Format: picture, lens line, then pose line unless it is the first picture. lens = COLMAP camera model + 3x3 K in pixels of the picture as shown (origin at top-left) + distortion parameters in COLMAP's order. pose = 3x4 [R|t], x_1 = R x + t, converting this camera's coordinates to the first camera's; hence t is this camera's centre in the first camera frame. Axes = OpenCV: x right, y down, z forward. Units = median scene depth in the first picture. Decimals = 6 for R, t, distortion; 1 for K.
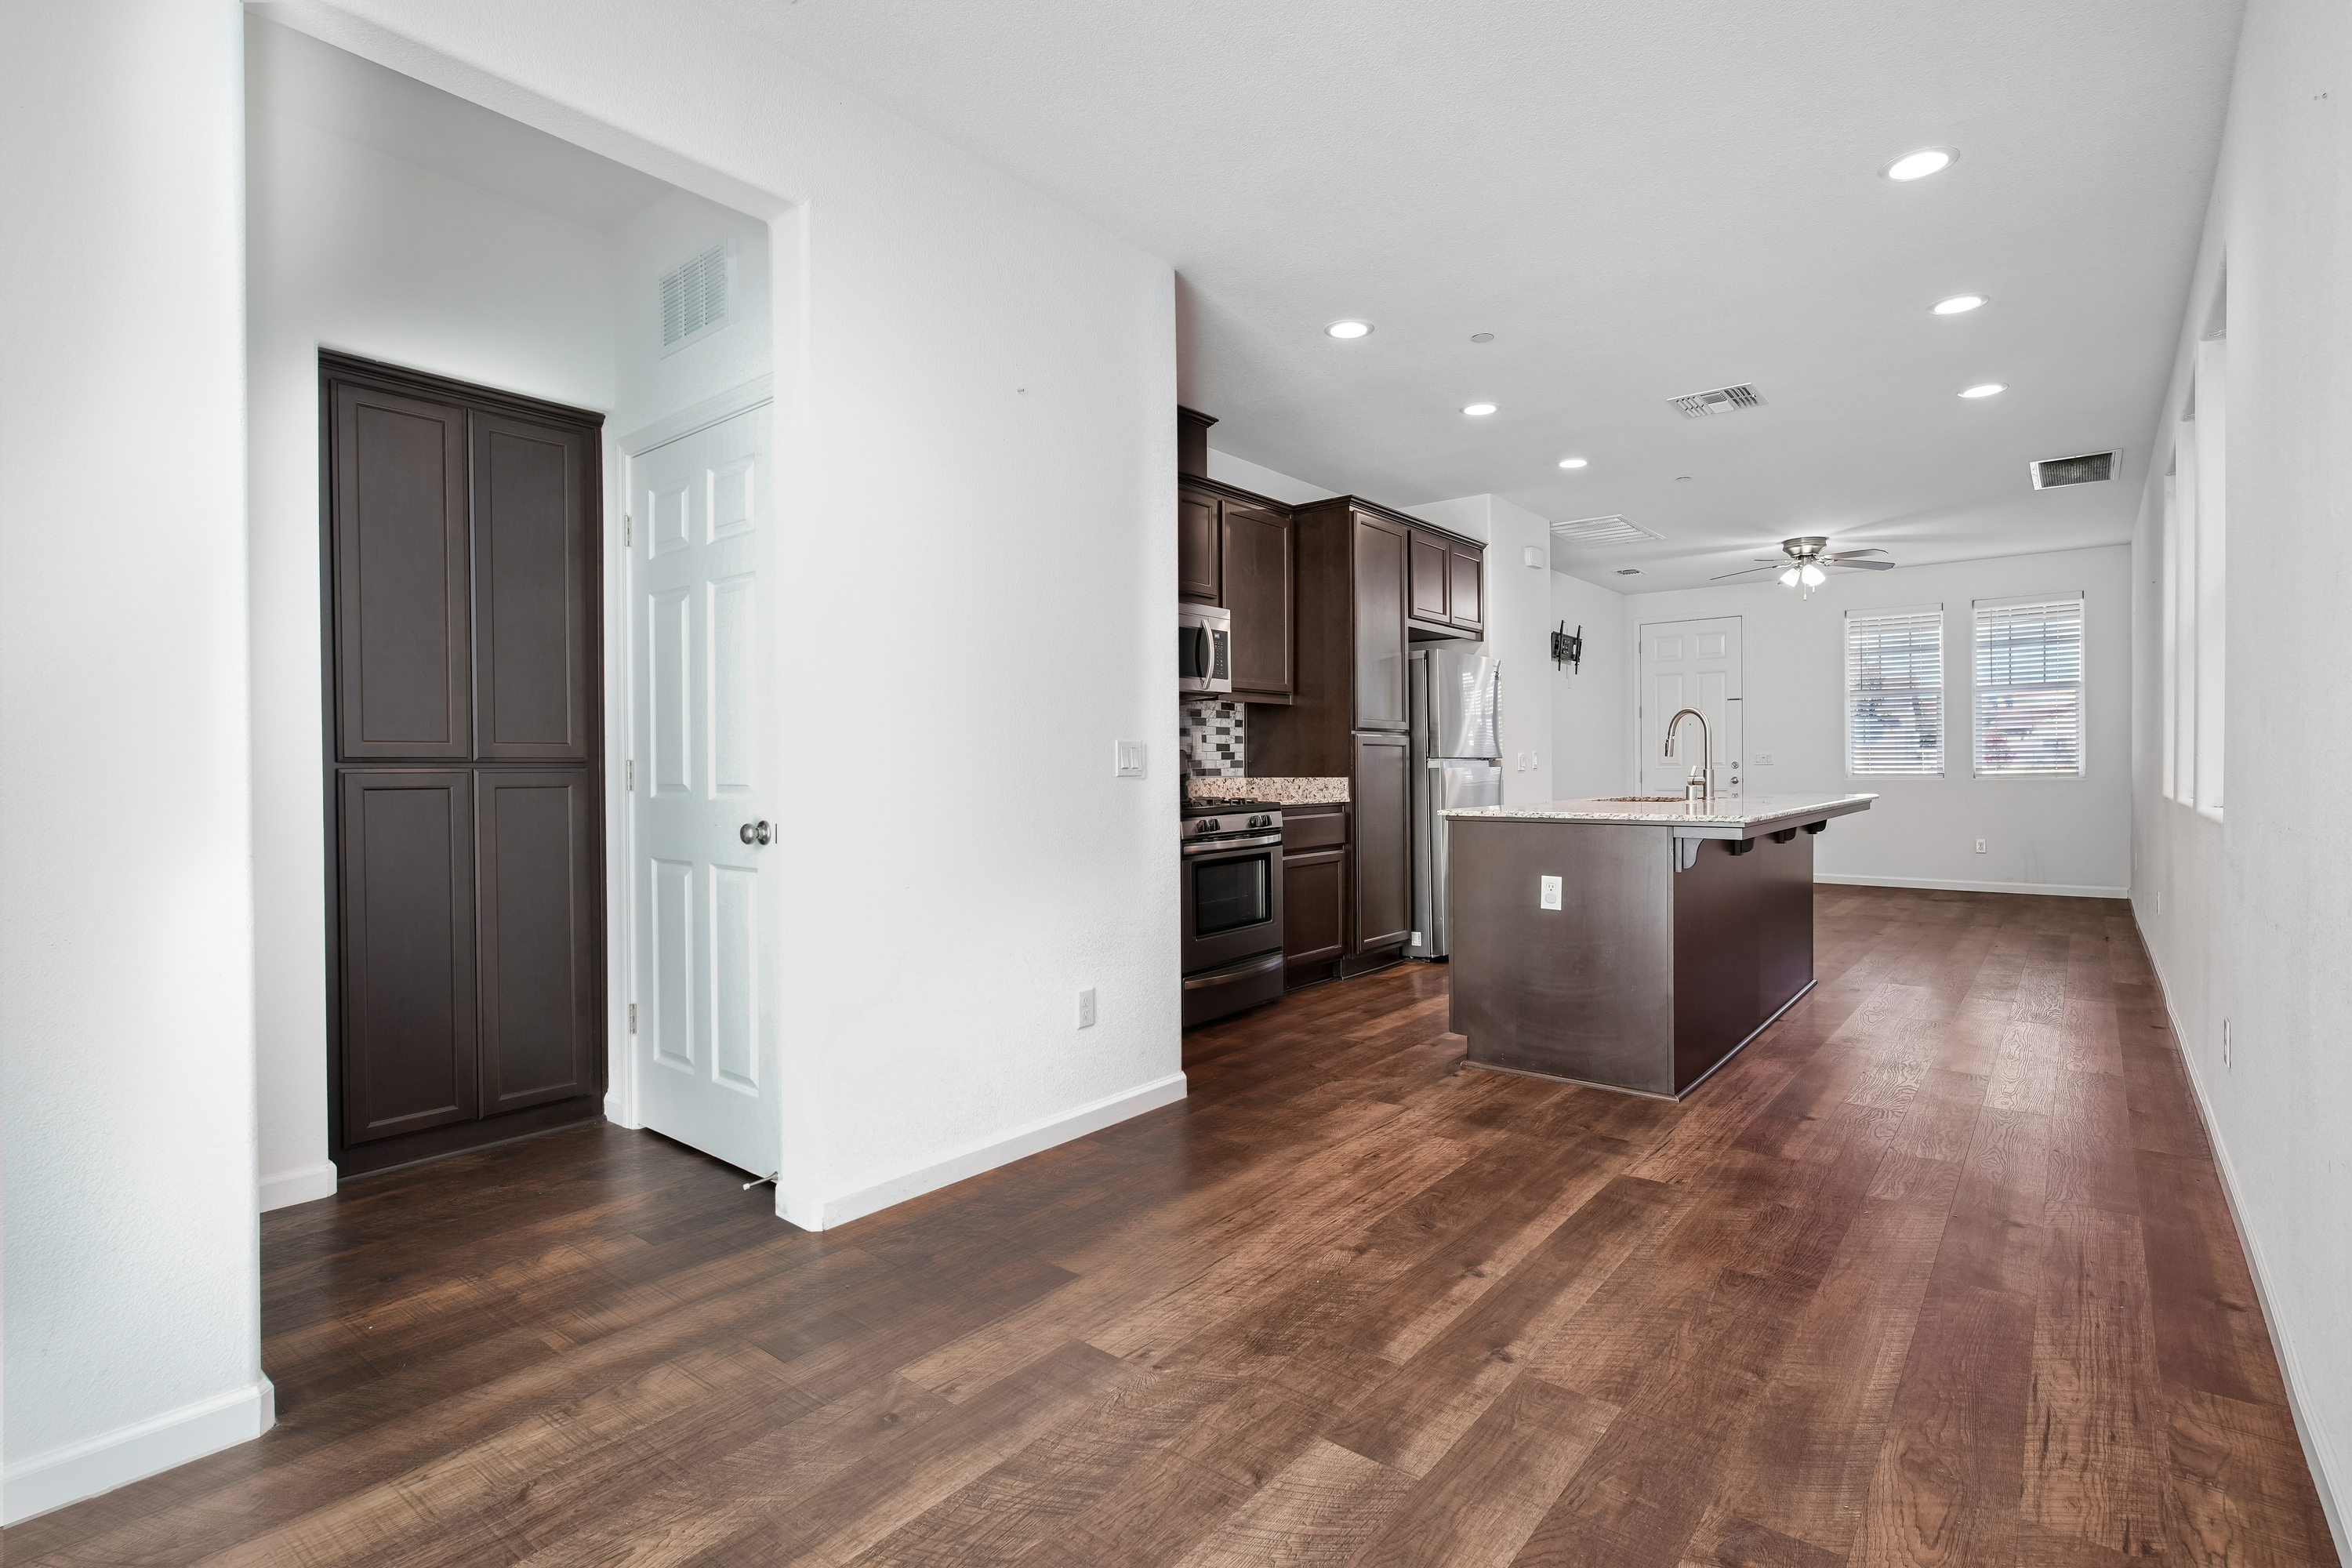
lens RADIAL K [[1126.4, 0, 1169.4], [0, 1126.4, 792.5], [0, 0, 1]] dist [-0.014493, 0.006571]
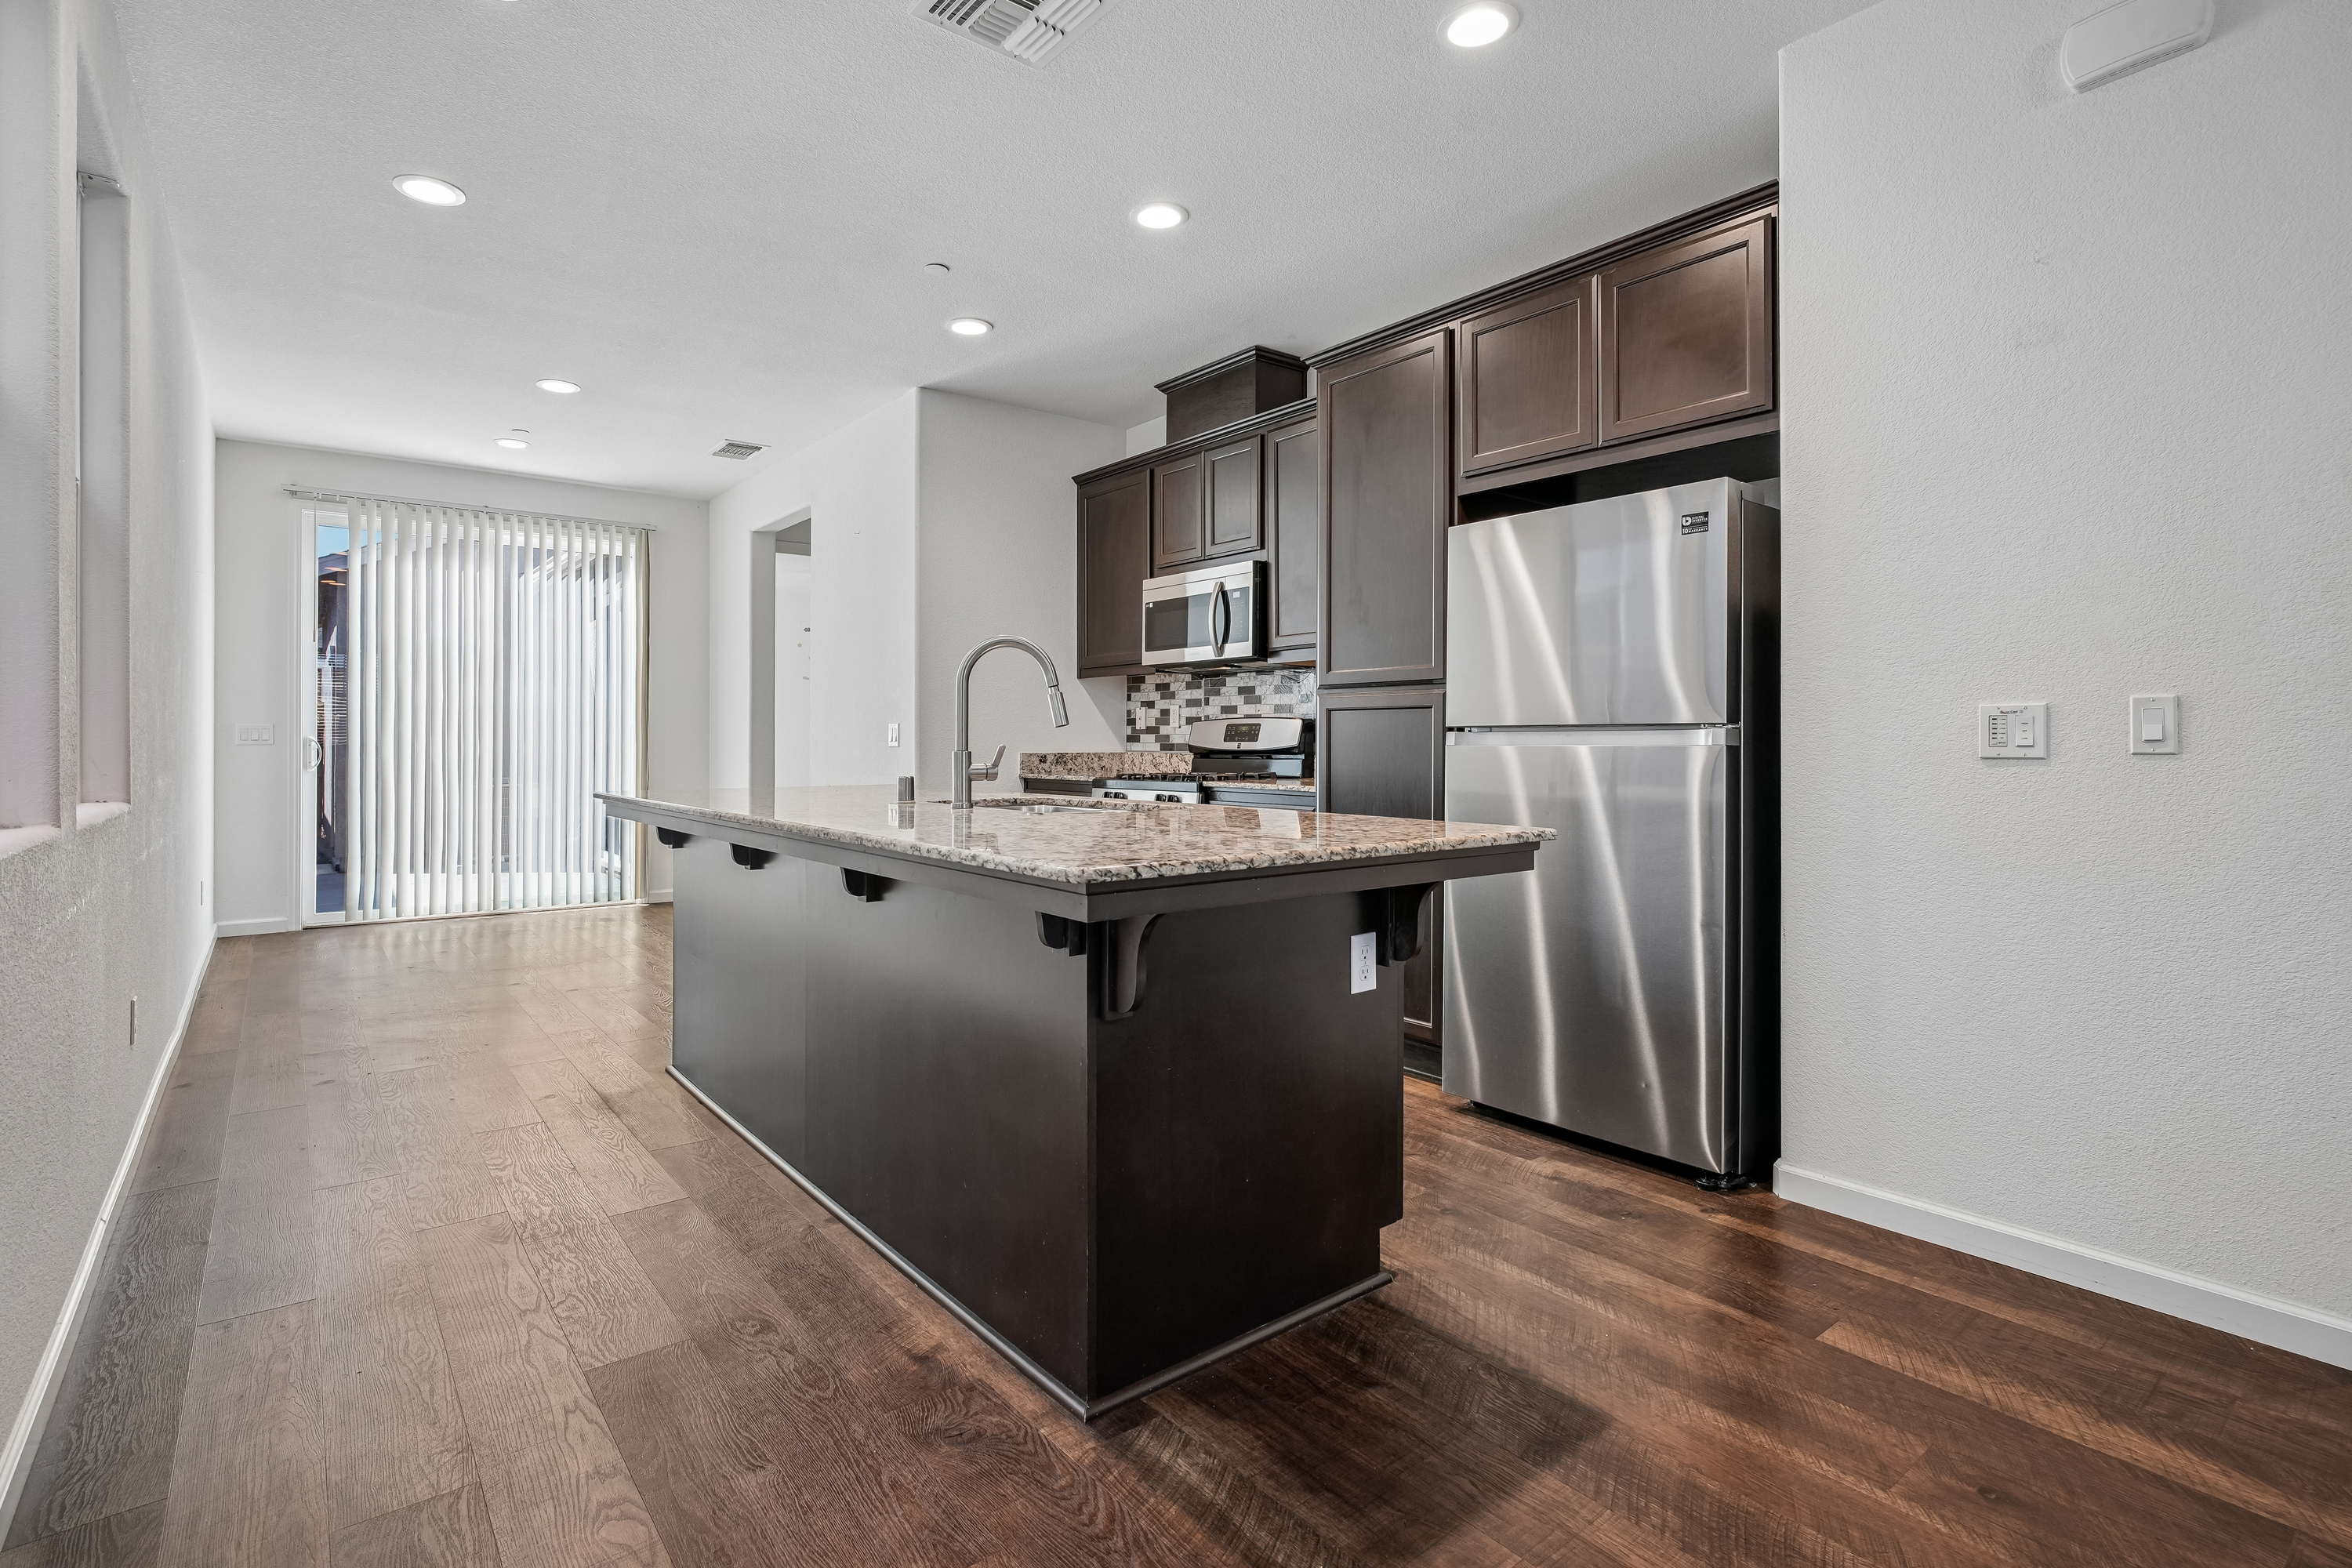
lens RADIAL K [[1126.4, 0, 1147.1], [0, 1126.4, 730.6], [0, 0, 1]] dist [-0.014493, 0.006571]
pose [[-0.226627, -0.004135, -0.973973, 0.980884], [-0.019876, 0.999802, 0.000380, -0.031913], [0.973779, 0.019445, -0.226664, 1.202336]]
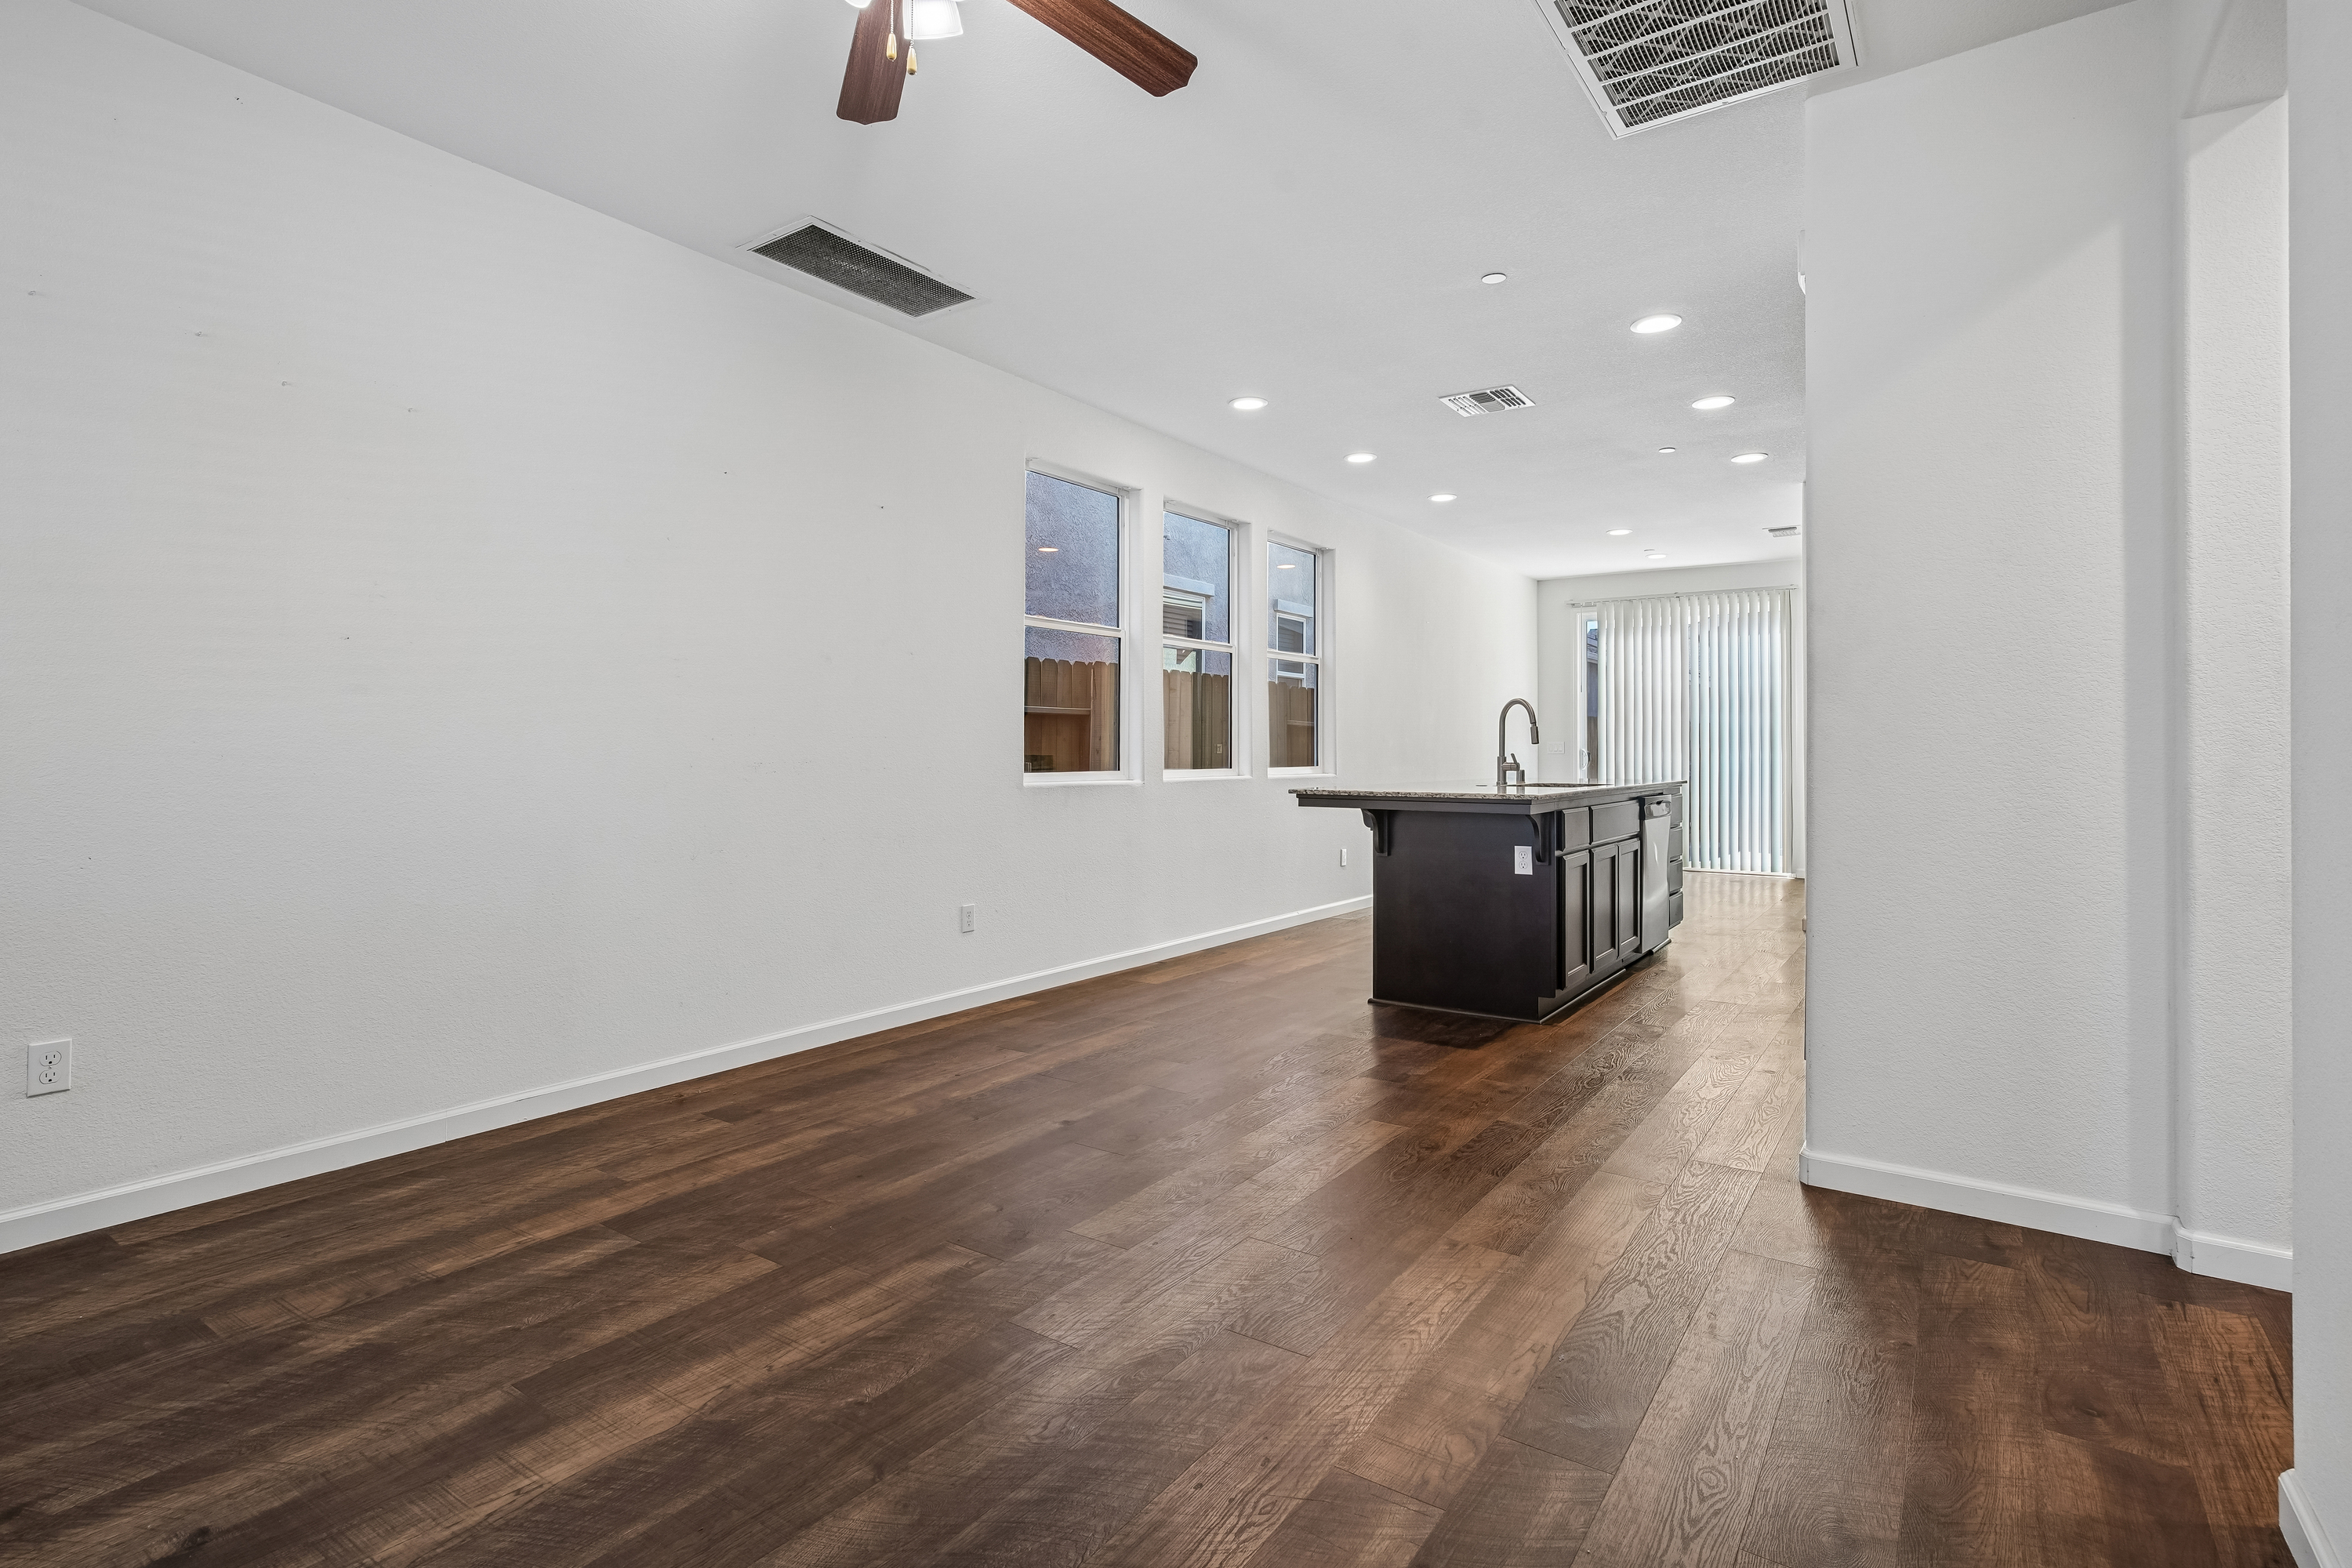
lens RADIAL K [[1126.4, 0, 1196.8], [0, 1126.4, 742.8], [0, 0, 1]] dist [-0.014493, 0.006571]
pose [[-0.995611, 0.002915, -0.093541, 0.869943], [0.001378, 0.999863, 0.016488, -0.053845], [0.093576, 0.016286, -0.995479, 2.129745]]
